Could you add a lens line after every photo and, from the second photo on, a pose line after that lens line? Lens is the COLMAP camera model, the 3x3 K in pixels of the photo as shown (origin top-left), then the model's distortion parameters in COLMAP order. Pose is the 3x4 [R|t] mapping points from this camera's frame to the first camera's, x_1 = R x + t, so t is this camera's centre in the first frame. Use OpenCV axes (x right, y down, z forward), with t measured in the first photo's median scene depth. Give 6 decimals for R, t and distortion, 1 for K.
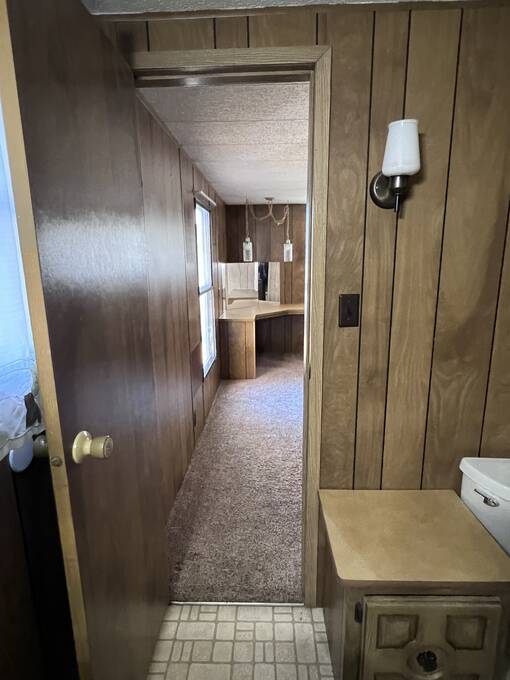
lens RADIAL K [[367.6, 0, 254.1], [0, 367.6, 337.3], [0, 0, 1]] dist [-0.002958, 0.000886]
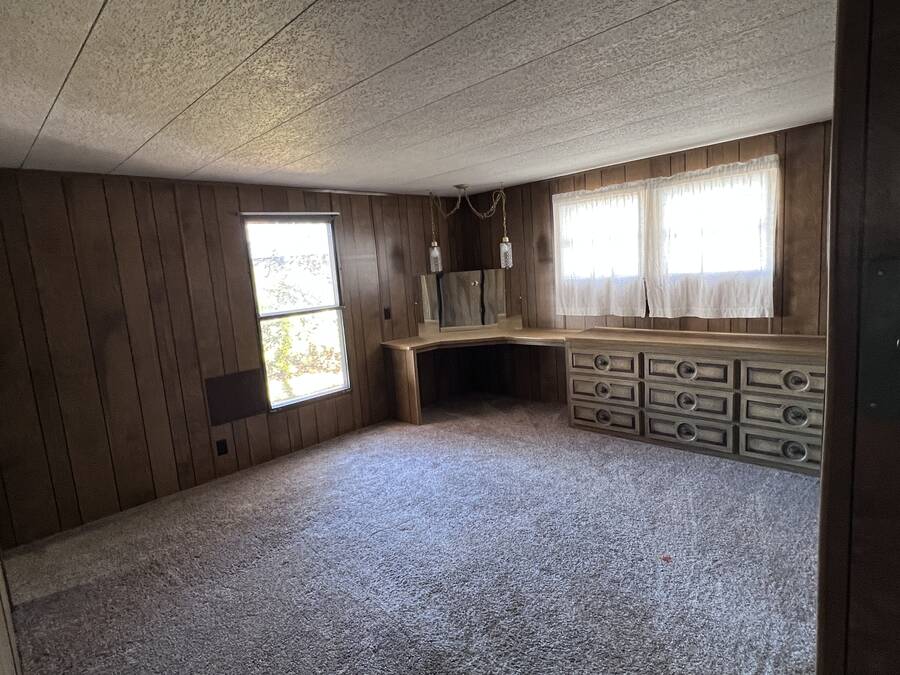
lens RADIAL K [[486.6, 0, 445.6], [0, 486.6, 336.1], [0, 0, 1]] dist [-0.002958, 0.000886]
pose [[0.734231, 0.058763, -0.676352, 0.661946], [-0.079426, 0.996841, 0.000386, -0.070818], [0.674238, 0.053436, 0.736579, 0.258490]]
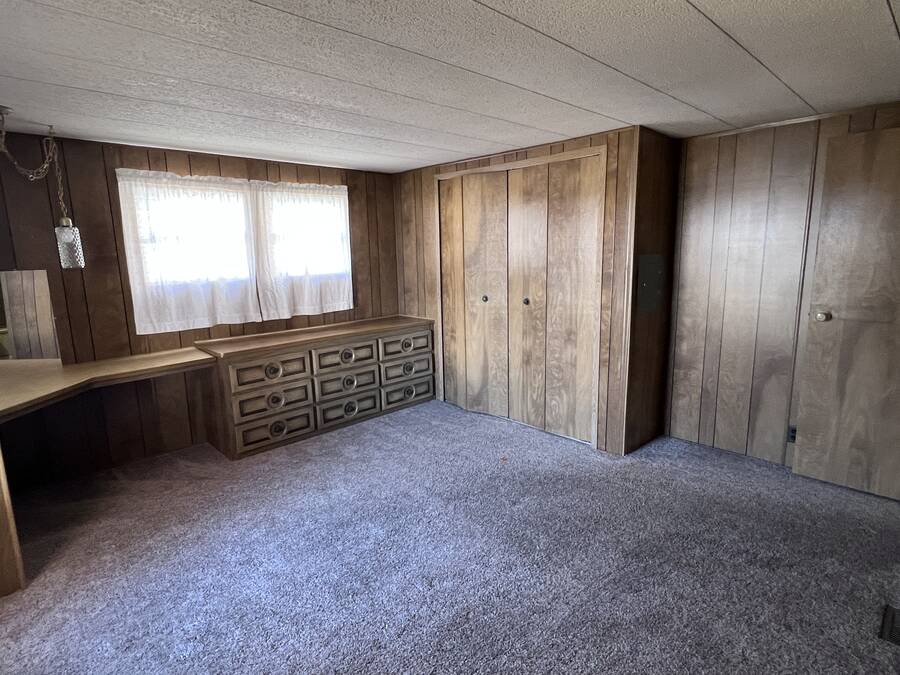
lens RADIAL K [[486.6, 0, 445.7], [0, 486.6, 336.3], [0, 0, 1]] dist [-0.002958, 0.000886]
pose [[0.700057, -0.125611, 0.702953, -0.013292], [0.161024, 0.986821, 0.015975, -0.068549], [-0.695695, 0.102009, 0.711057, 0.310682]]
